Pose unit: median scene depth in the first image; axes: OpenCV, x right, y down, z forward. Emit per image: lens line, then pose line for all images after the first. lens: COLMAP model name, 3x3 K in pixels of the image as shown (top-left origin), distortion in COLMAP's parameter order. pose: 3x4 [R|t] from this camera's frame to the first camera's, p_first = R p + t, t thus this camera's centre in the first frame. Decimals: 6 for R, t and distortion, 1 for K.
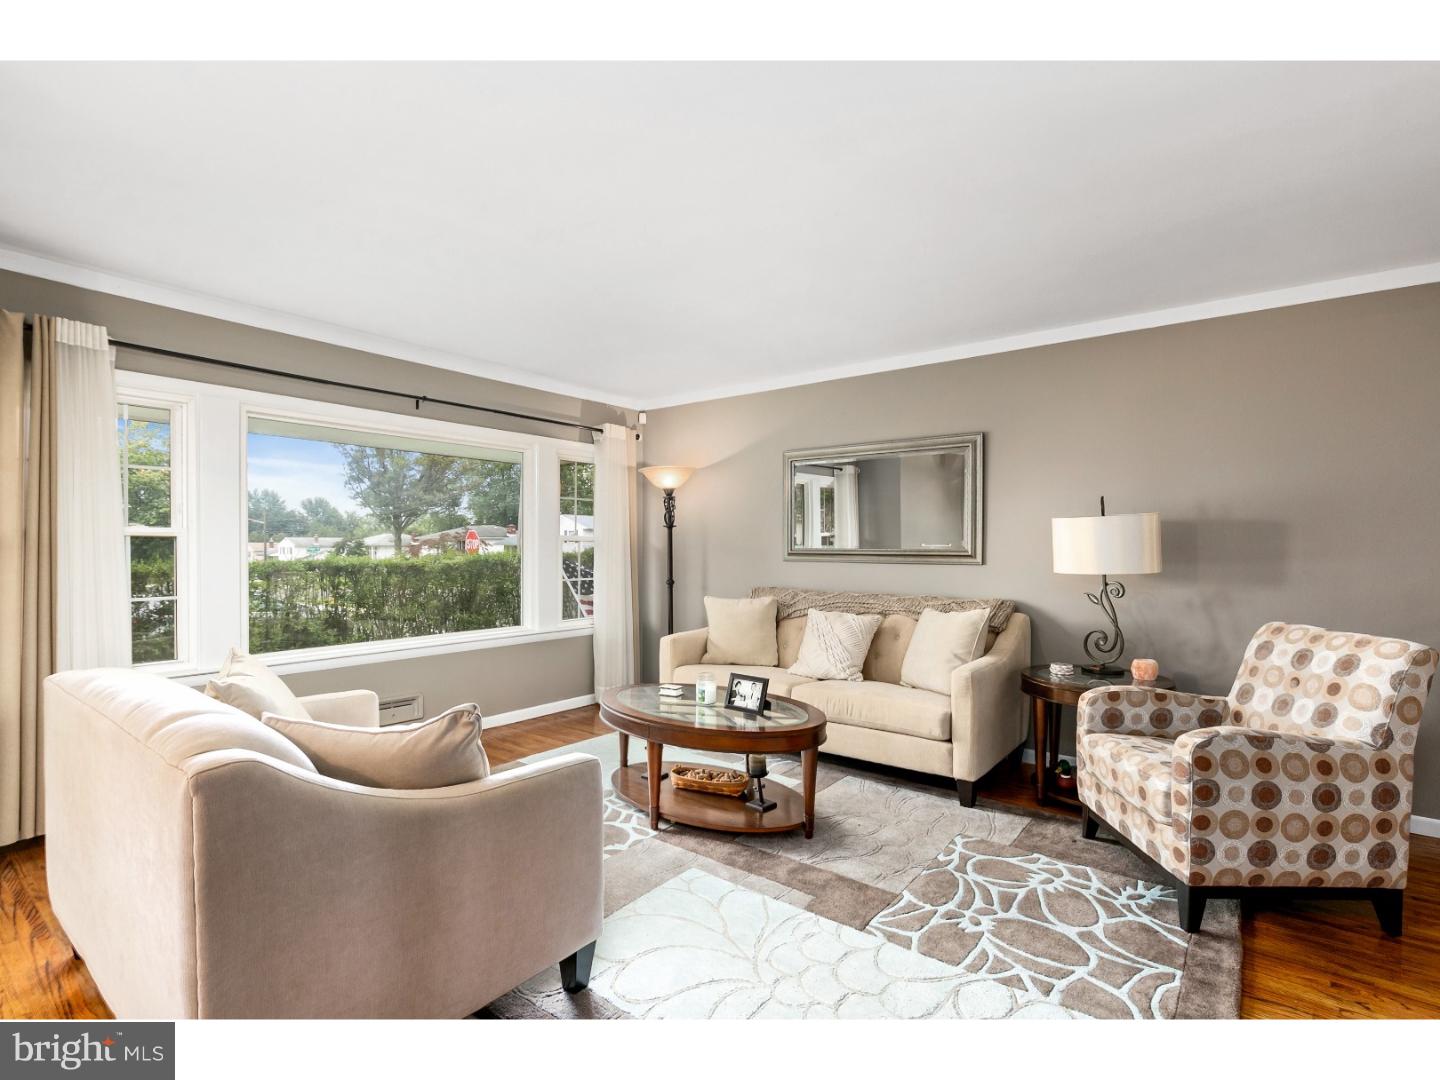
lens RADIAL K [[692.2, 0, 726.5], [0, 692.2, 541.8], [0, 0, 1]] dist [-0.001964, -0.000825]
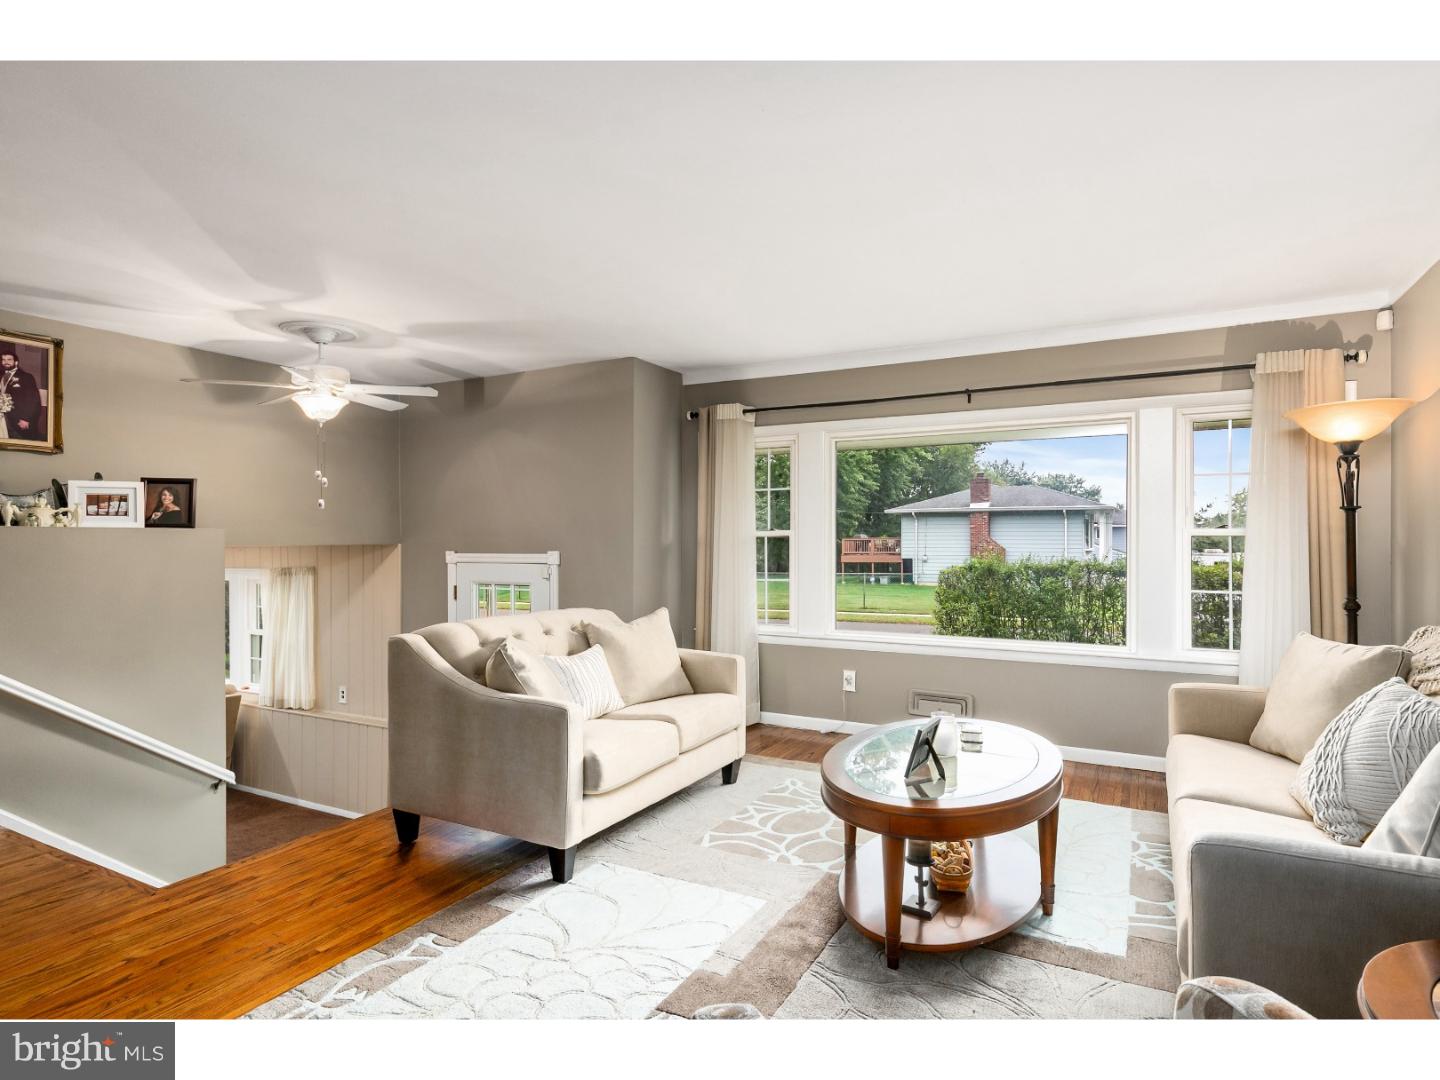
lens RADIAL K [[771.5, 0, 723.8], [0, 771.5, 535.2], [0, 0, 1]] dist [-0.002404, -0.004504]
pose [[0.159452, -0.020946, -0.986983, 0.798471], [0.000672, 0.999777, -0.021109, 0.024268], [0.987205, 0.002702, 0.159431, 0.684548]]
